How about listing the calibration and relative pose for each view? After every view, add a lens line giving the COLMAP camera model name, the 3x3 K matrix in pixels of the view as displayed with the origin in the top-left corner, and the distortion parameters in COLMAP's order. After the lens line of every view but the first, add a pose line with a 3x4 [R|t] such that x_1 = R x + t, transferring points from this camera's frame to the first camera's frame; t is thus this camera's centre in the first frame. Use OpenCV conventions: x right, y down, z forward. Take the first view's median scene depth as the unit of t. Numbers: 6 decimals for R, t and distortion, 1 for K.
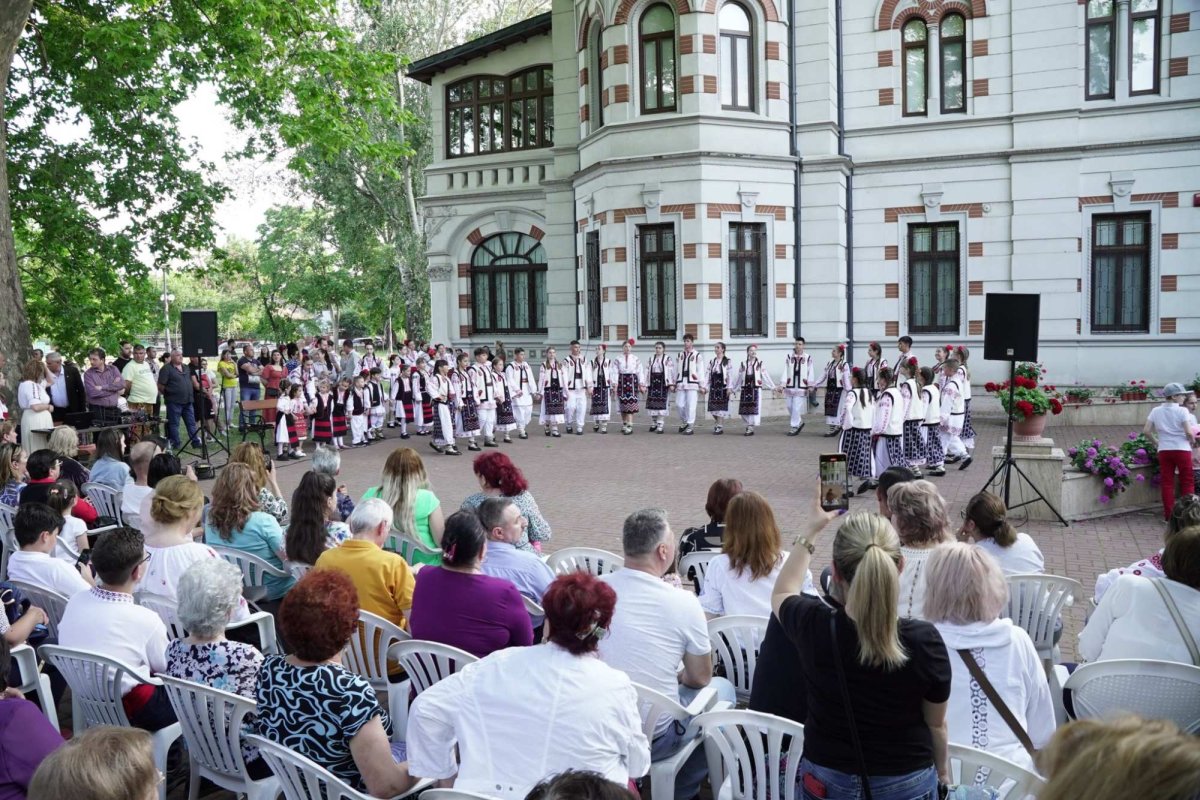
lens RADIAL K [[948.3, 0, 590.7], [0, 948.3, 416.5], [0, 0, 1]] dist [-0.146658, 0.104179]
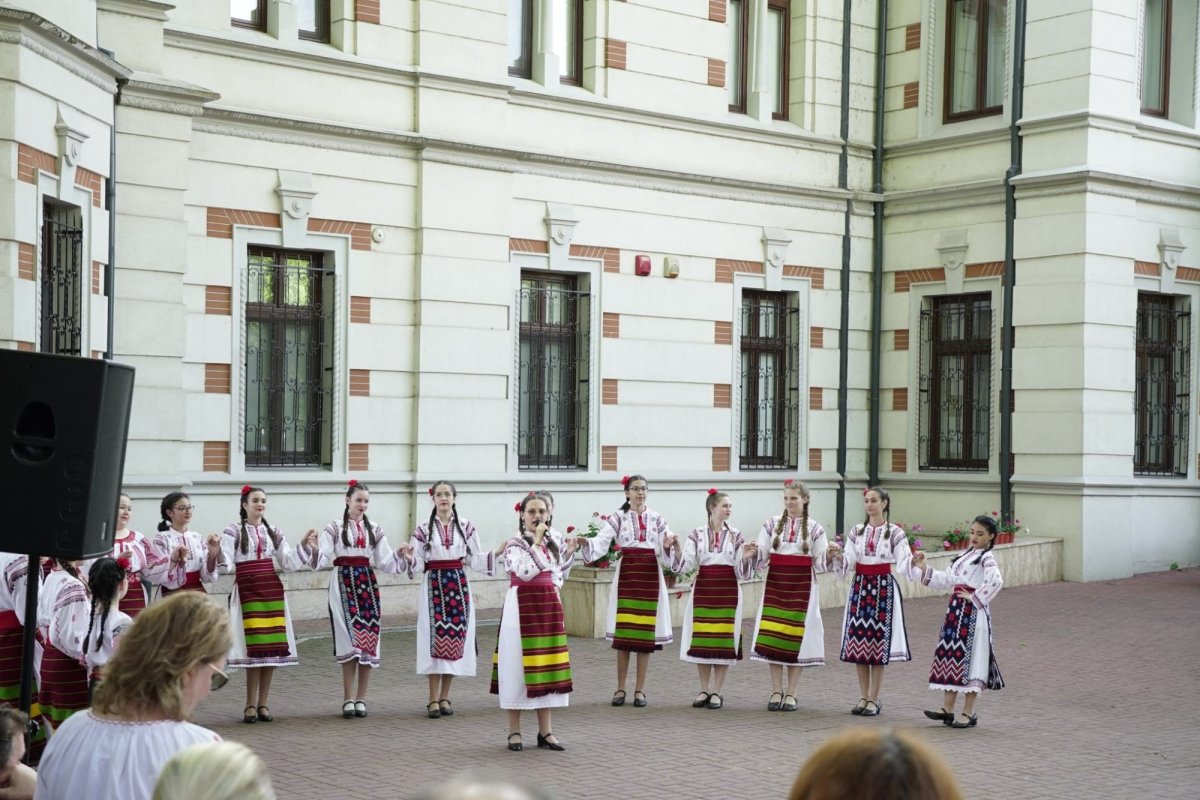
lens RADIAL K [[1918.6, 0, 599.0], [0, 1918.6, 409.4], [0, 0, 1]] dist [0.256006, 0.000000]
pose [[0.418975, 0.042027, 0.907025, -0.523186], [0.060545, 0.995412, -0.074090, -0.033503], [-0.905977, 0.085958, 0.414508, 0.420588]]
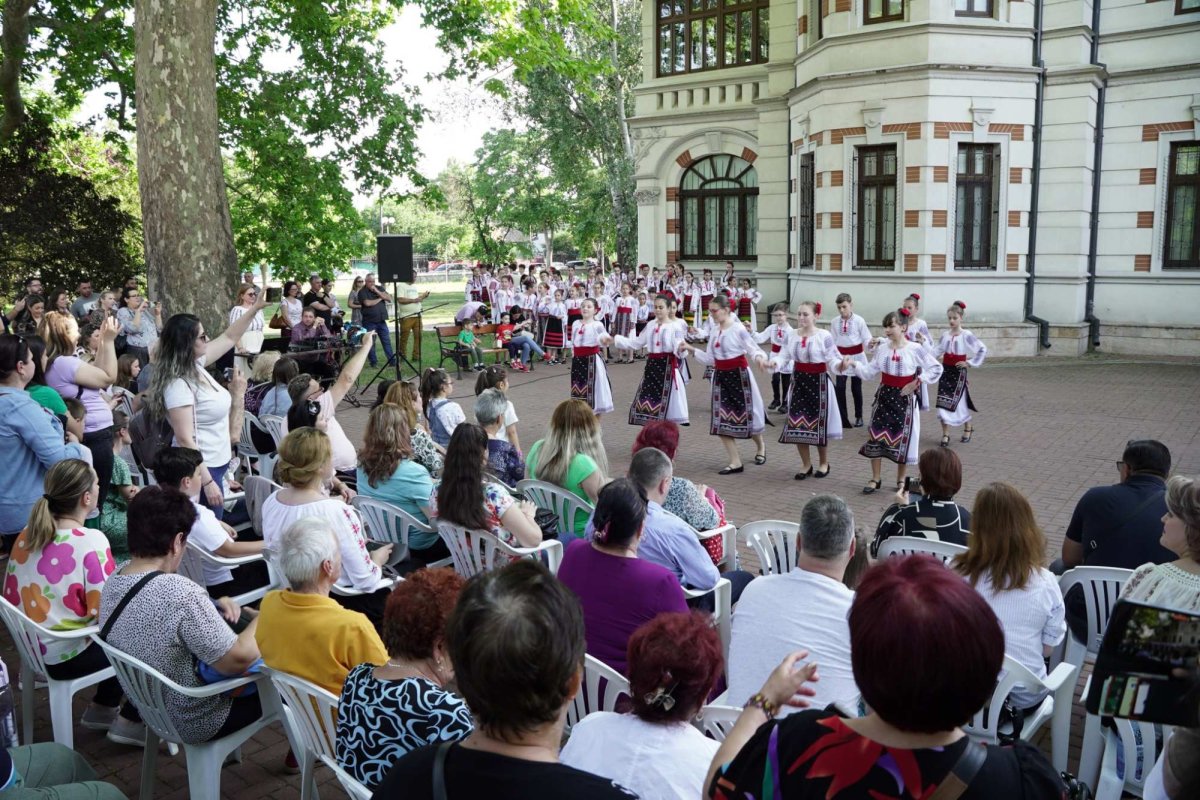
lens RADIAL K [[948.3, 0, 594.8], [0, 948.3, 419.5], [0, 0, 1]] dist [-0.146658, 0.104179]
pose [[0.975440, 0.043347, -0.215959, 0.007632], [-0.025348, 0.996022, 0.085429, -0.006668], [0.218803, -0.077857, 0.972658, 0.033947]]
